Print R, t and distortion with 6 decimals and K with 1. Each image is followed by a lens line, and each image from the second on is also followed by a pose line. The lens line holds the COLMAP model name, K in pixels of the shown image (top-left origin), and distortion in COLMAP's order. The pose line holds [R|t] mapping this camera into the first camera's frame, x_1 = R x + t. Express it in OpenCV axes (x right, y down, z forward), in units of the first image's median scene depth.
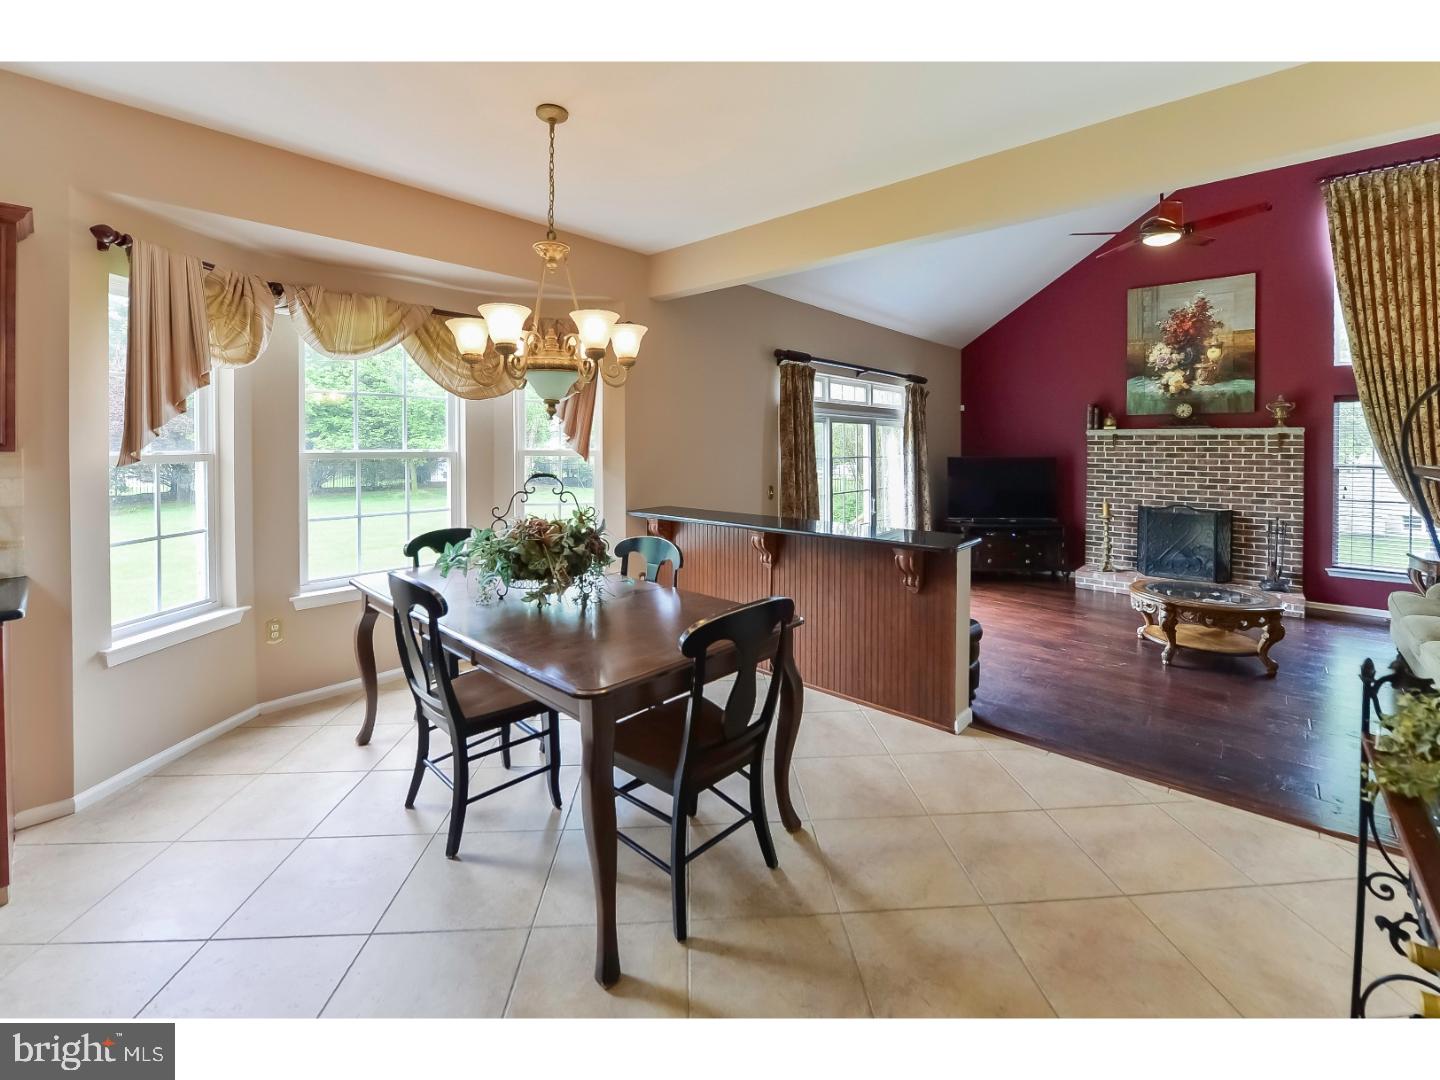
lens RADIAL K [[598.1, 0, 776.4], [0, 598.1, 451.4], [0, 0, 1]] dist [-0.004158, -0.001517]
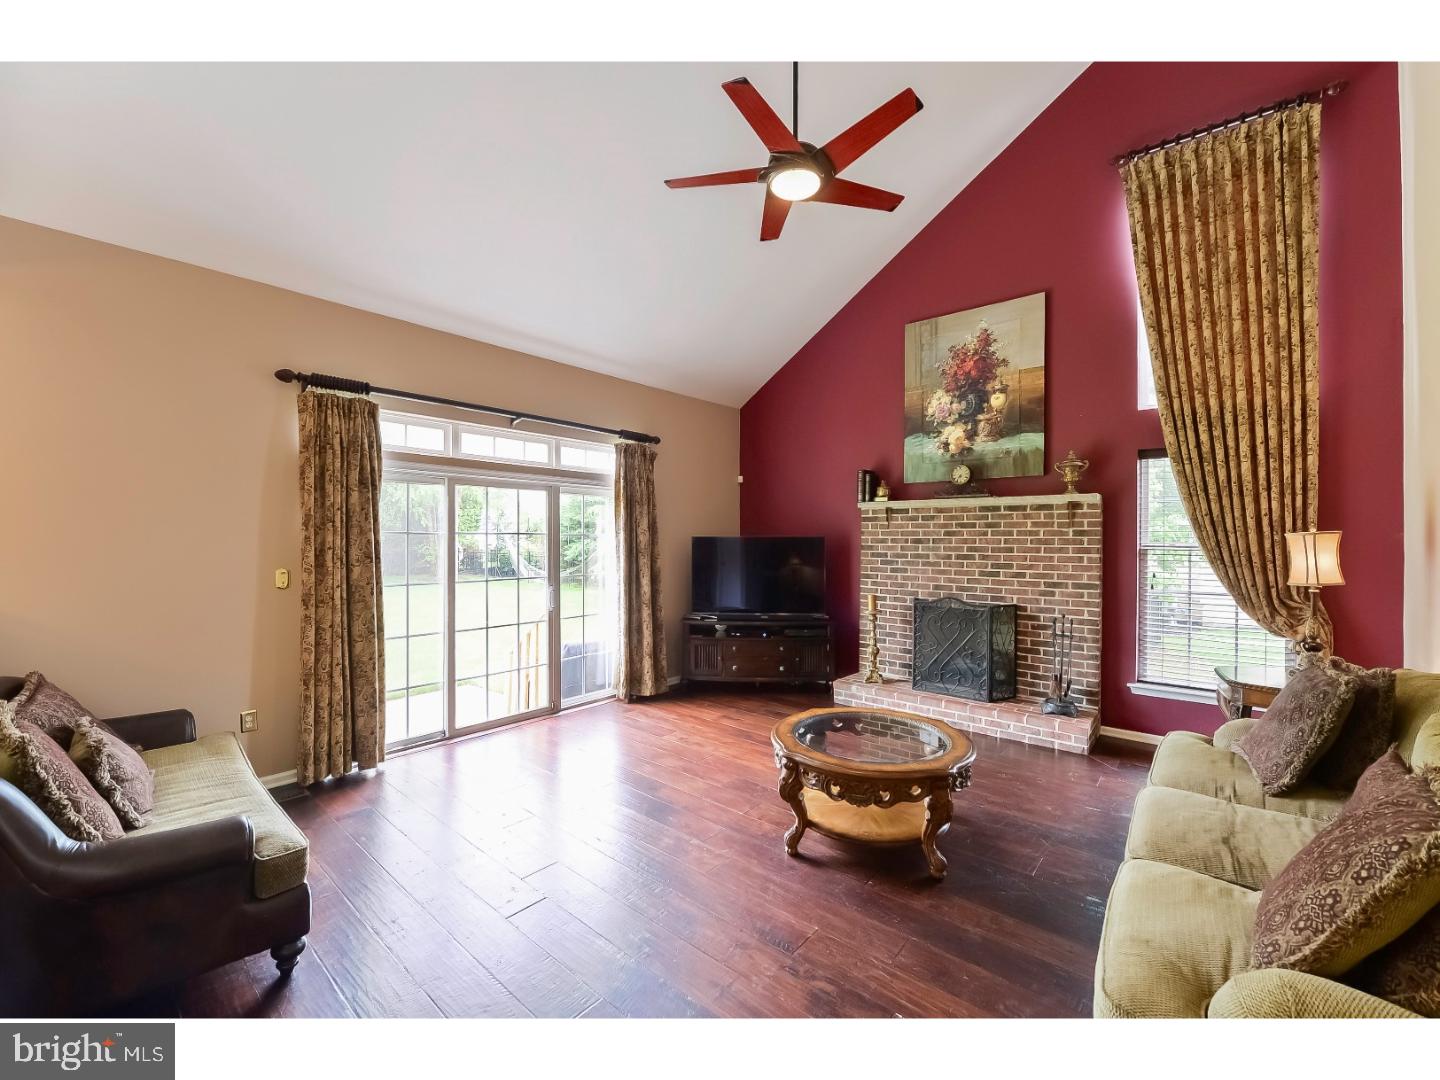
lens RADIAL K [[598.1, 0, 707.6], [0, 598.1, 538.9], [0, 0, 1]] dist [-0.004158, -0.001517]
pose [[0.999974, 0.001330, 0.007038, 0.375504], [-0.001285, 0.999979, -0.006305, 0.021149], [-0.007046, 0.006295, 0.999955, 0.248299]]
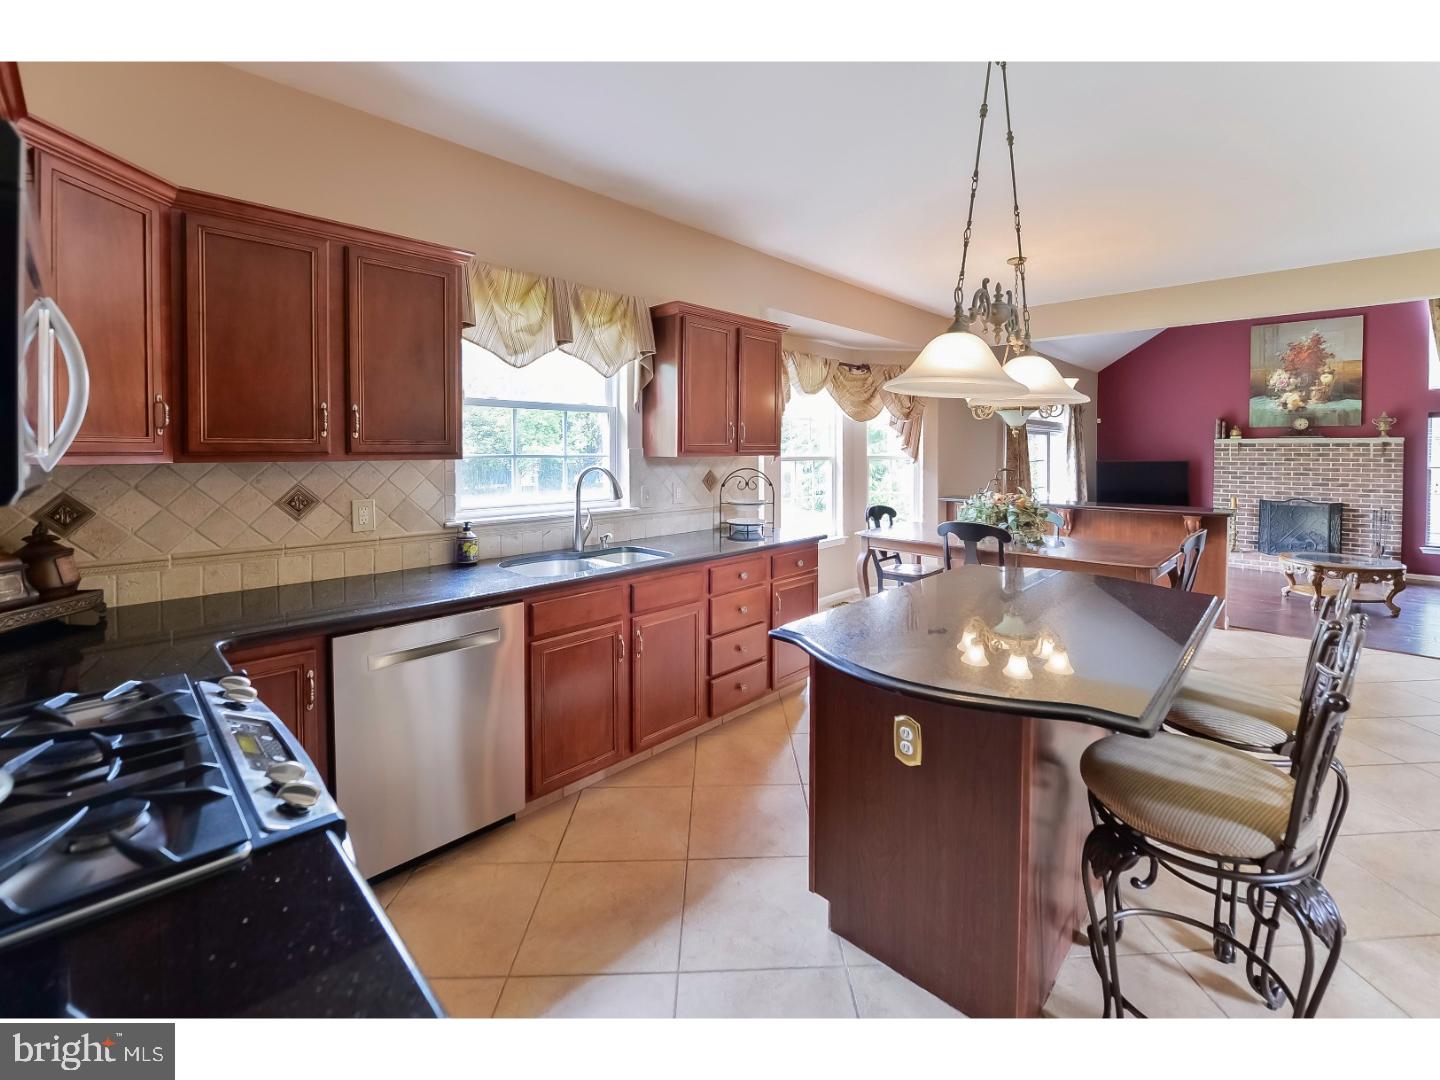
lens RADIAL K [[598.1, 0, 791.3], [0, 598.1, 463.6], [0, 0, 1]] dist [-0.004158, -0.001517]
pose [[0.999805, -0.000664, -0.019732, -0.393328], [0.000848, 0.999956, 0.009340, 0.002793], [0.019725, -0.009355, 0.999762, -0.296970]]
